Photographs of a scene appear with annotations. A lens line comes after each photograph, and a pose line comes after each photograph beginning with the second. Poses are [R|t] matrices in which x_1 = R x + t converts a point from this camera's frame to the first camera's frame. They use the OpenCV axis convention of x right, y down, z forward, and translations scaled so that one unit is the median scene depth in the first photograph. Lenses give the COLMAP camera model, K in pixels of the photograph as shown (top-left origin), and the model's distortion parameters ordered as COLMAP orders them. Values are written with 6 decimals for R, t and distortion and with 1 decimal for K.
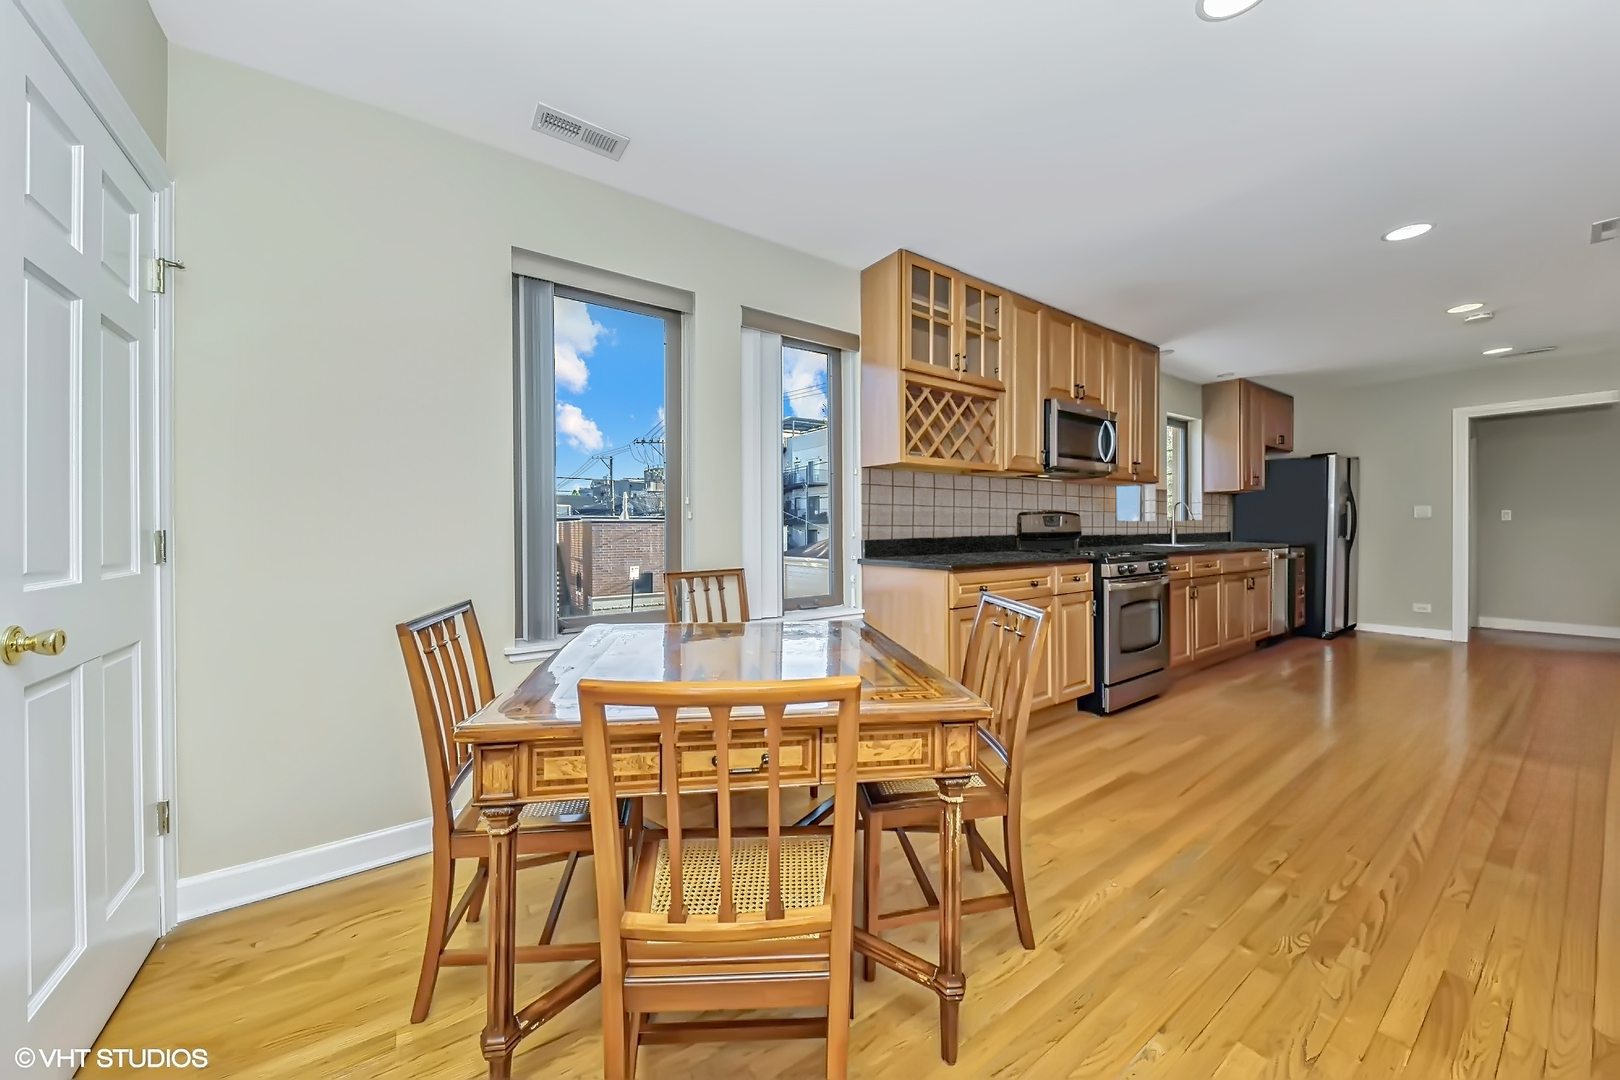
lens RADIAL K [[569.3, 0, 810.3], [0, 569.3, 532.1], [0, 0, 1]] dist [0.020961, 0.000039]
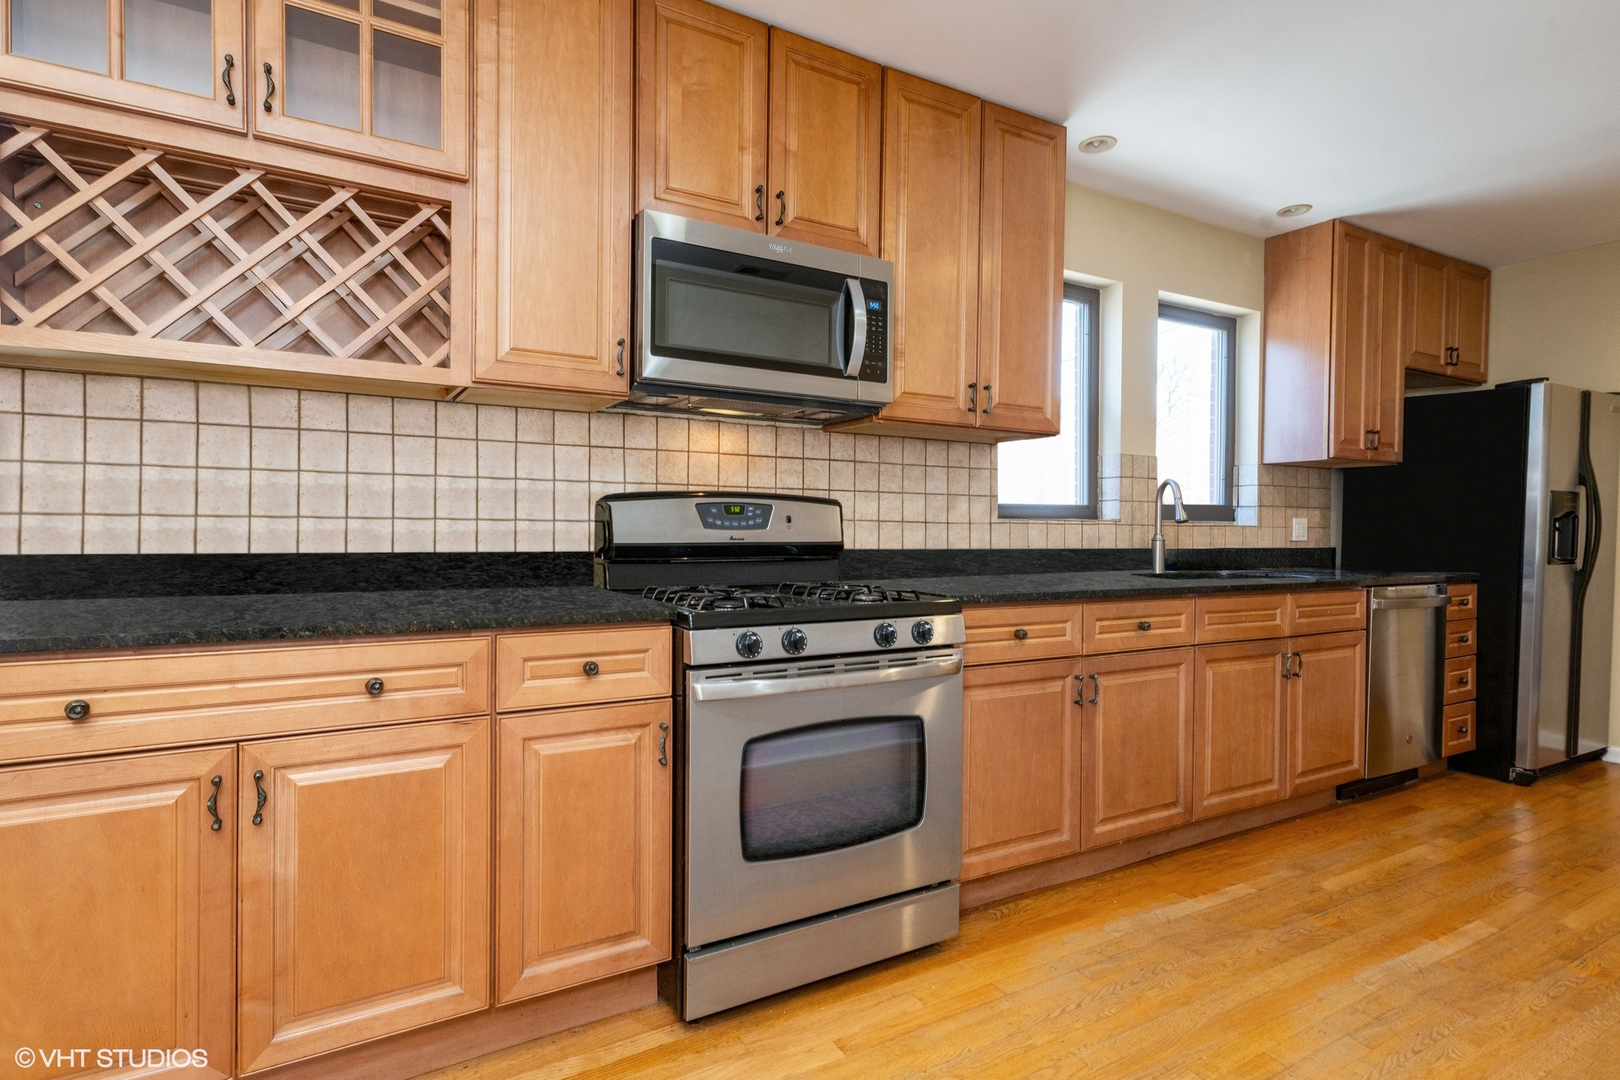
lens RADIAL K [[819.4, 0, 805.9], [0, 819.4, 544.8], [0, 0, 1]] dist [0.012240, -0.000980]
pose [[0.994296, 0.016472, -0.105375, 0.497891], [-0.015297, 0.999812, 0.011955, -0.005787], [0.105552, -0.010275, 0.994361, 0.363178]]
